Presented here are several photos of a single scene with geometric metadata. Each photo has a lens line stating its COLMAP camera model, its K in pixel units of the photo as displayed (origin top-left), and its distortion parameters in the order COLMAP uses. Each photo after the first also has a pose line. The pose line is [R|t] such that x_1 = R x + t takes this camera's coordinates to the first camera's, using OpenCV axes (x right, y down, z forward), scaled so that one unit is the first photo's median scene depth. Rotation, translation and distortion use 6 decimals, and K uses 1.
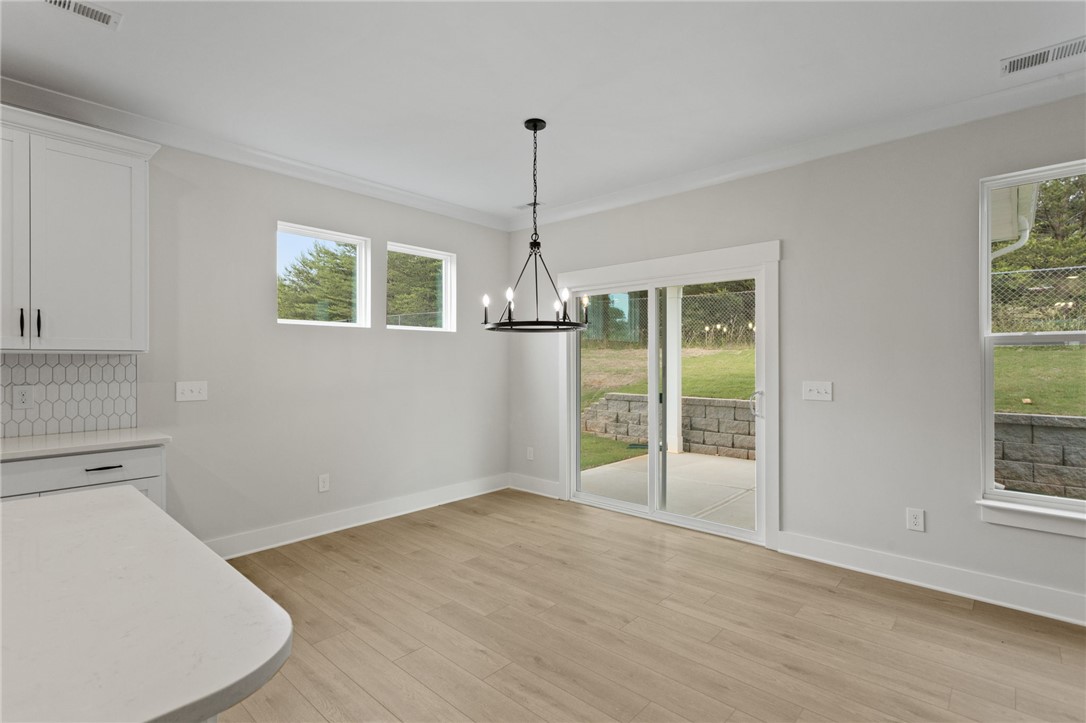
lens RADIAL K [[517.2, 0, 534.0], [0, 517.2, 358.2], [0, 0, 1]] dist [0.006470, 0.000702]
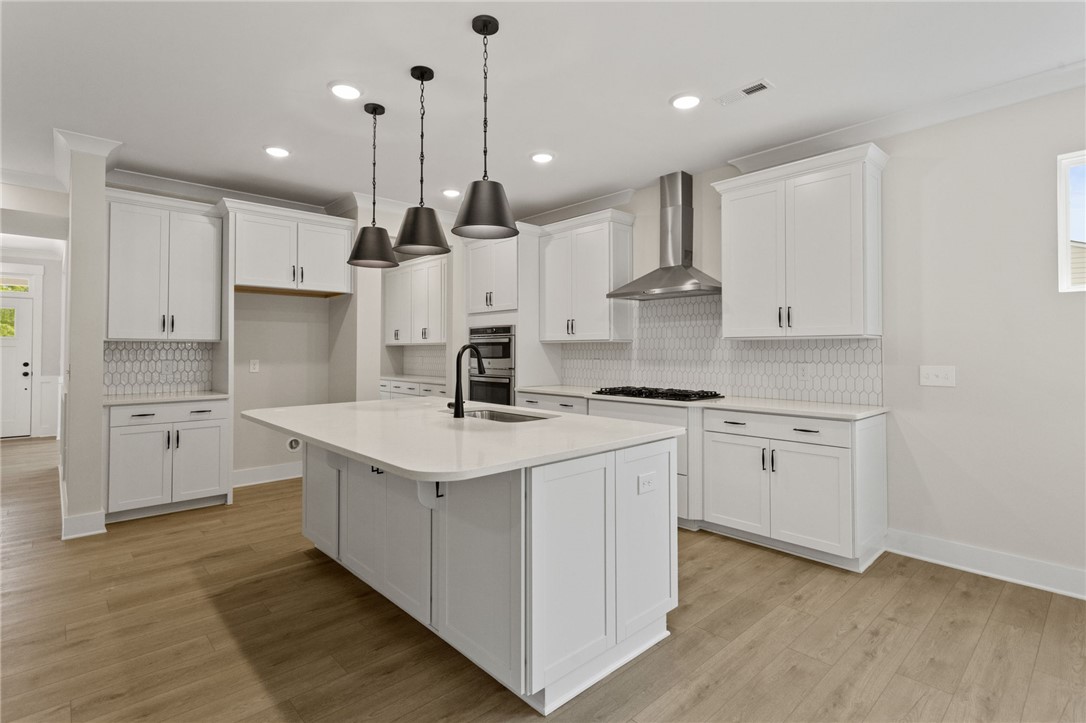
lens RADIAL K [[524.4, 0, 533.0], [0, 524.4, 338.4], [0, 0, 1]] dist [0.007368, 0.000292]
pose [[-0.083486, -0.023390, -0.996234, 0.271931], [0.005200, 0.999701, -0.023907, 0.010495], [0.996495, -0.007176, -0.083339, 0.261495]]
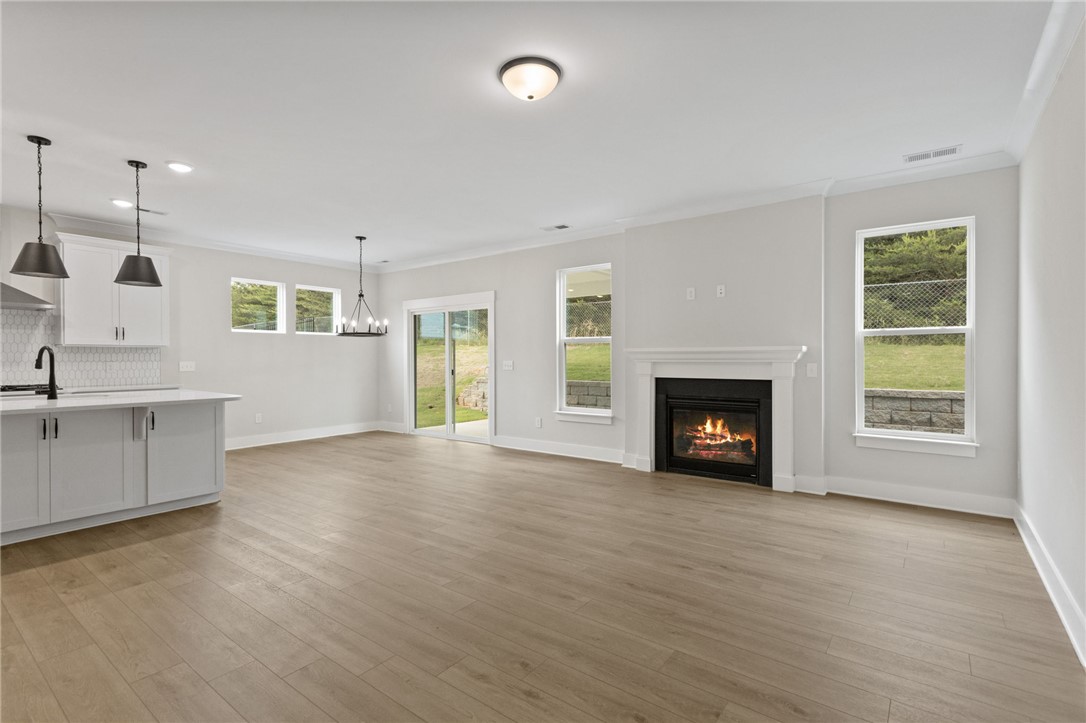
lens RADIAL K [[513.8, 0, 534.8], [0, 513.8, 361.8], [0, 0, 1]] dist [0.007113, 0.000734]
pose [[0.996176, -0.003873, 0.087286, 0.369787], [0.002873, 0.999929, 0.011585, 0.019659], [-0.087324, -0.011289, 0.996116, -0.811626]]
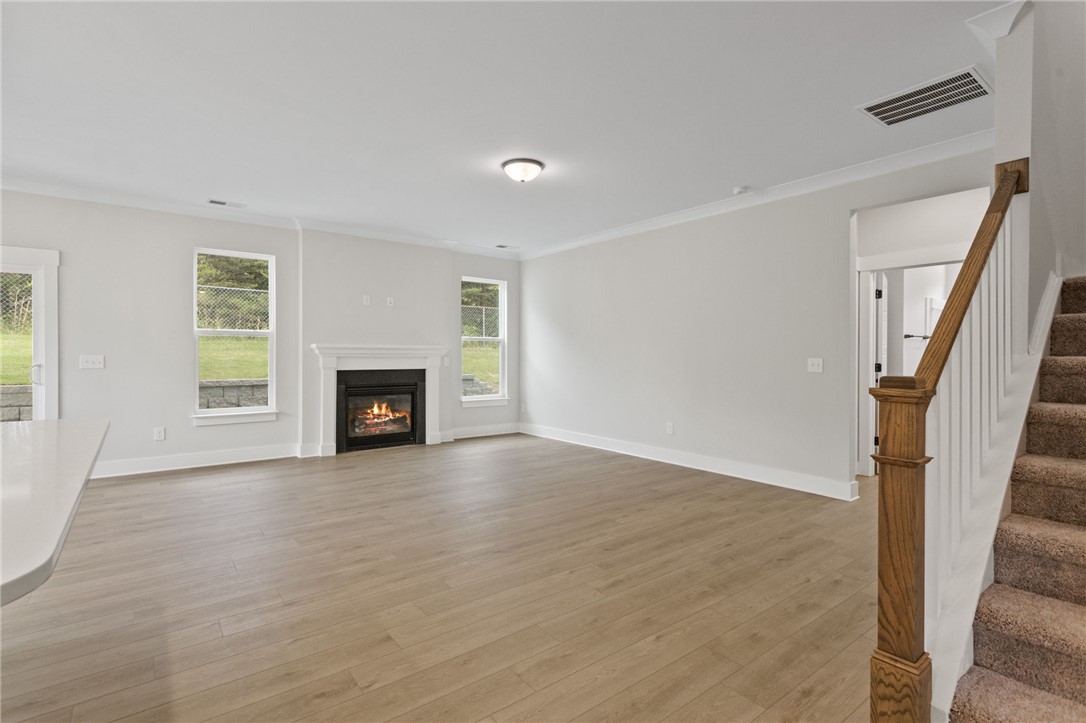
lens RADIAL K [[517.2, 0, 534.0], [0, 517.2, 358.2], [0, 0, 1]] dist [0.006470, 0.000702]
pose [[0.169751, -0.008303, 0.985452, -0.526974], [-0.008931, 0.999910, 0.009963, 0.021070], [-0.985446, -0.010492, 0.169662, -0.362633]]
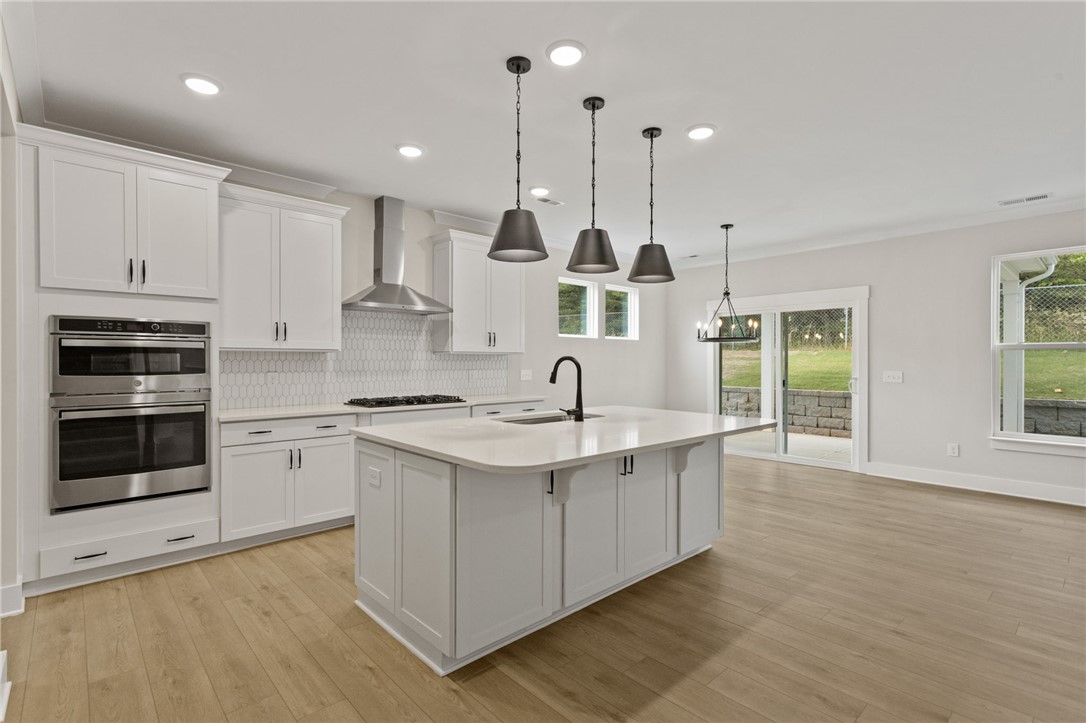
lens RADIAL K [[513.8, 0, 534.8], [0, 513.8, 361.8], [0, 0, 1]] dist [0.007113, 0.000734]
pose [[0.996021, 0.002153, -0.089094, -0.355238], [-0.001593, 0.999979, 0.006360, 0.004372], [0.089105, -0.006193, 0.996003, -0.590666]]
